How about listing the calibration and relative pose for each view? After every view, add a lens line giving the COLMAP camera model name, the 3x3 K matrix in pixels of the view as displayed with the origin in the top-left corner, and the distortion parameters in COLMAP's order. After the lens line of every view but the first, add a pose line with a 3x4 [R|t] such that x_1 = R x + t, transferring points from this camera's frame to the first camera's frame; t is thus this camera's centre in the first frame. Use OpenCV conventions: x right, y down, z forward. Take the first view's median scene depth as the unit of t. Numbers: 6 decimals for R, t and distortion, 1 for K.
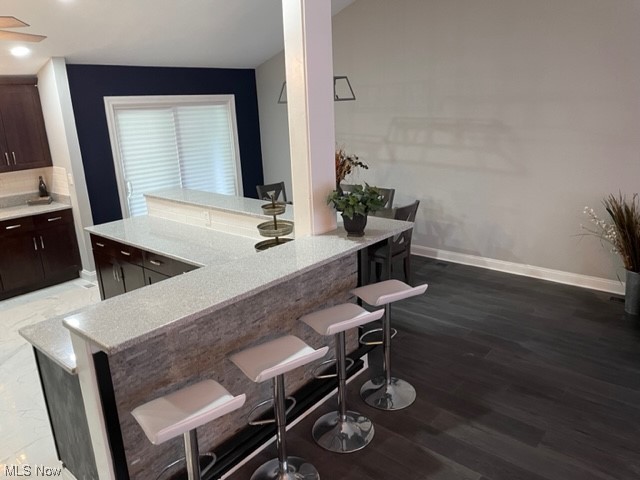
lens RADIAL K [[483.0, 0, 326.3], [0, 483.0, 231.9], [0, 0, 1]] dist [0.100938, -0.133367]
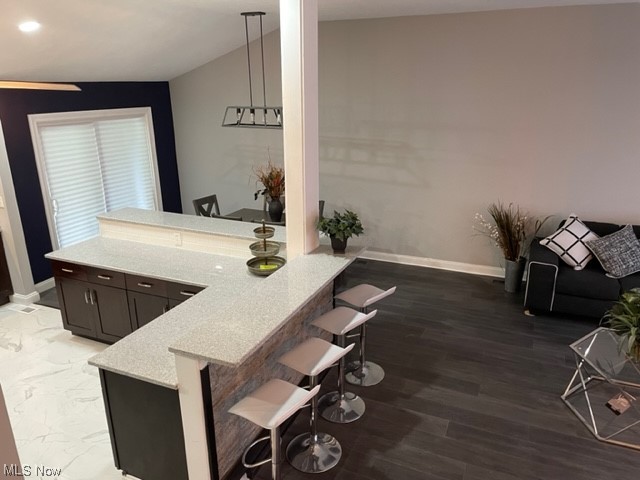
lens RADIAL K [[481.4, 0, 326.0], [0, 481.4, 239.9], [0, 0, 1]] dist [0.100146, -0.129793]
pose [[0.957652, -0.057320, 0.282164, -0.216070], [0.046175, 0.997874, 0.045993, -0.055973], [-0.284200, -0.031016, 0.958263, -0.122137]]
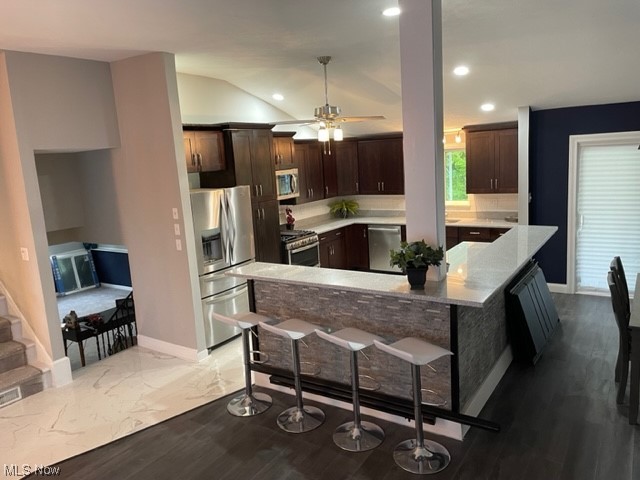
lens RADIAL K [[483.0, 0, 326.3], [0, 483.0, 231.9], [0, 0, 1]] dist [0.100938, -0.133367]
pose [[0.126552, 0.191224, -0.973354, 0.706889], [-0.206457, 0.964833, 0.162708, -0.164651], [0.970237, 0.180365, 0.161581, 0.411865]]
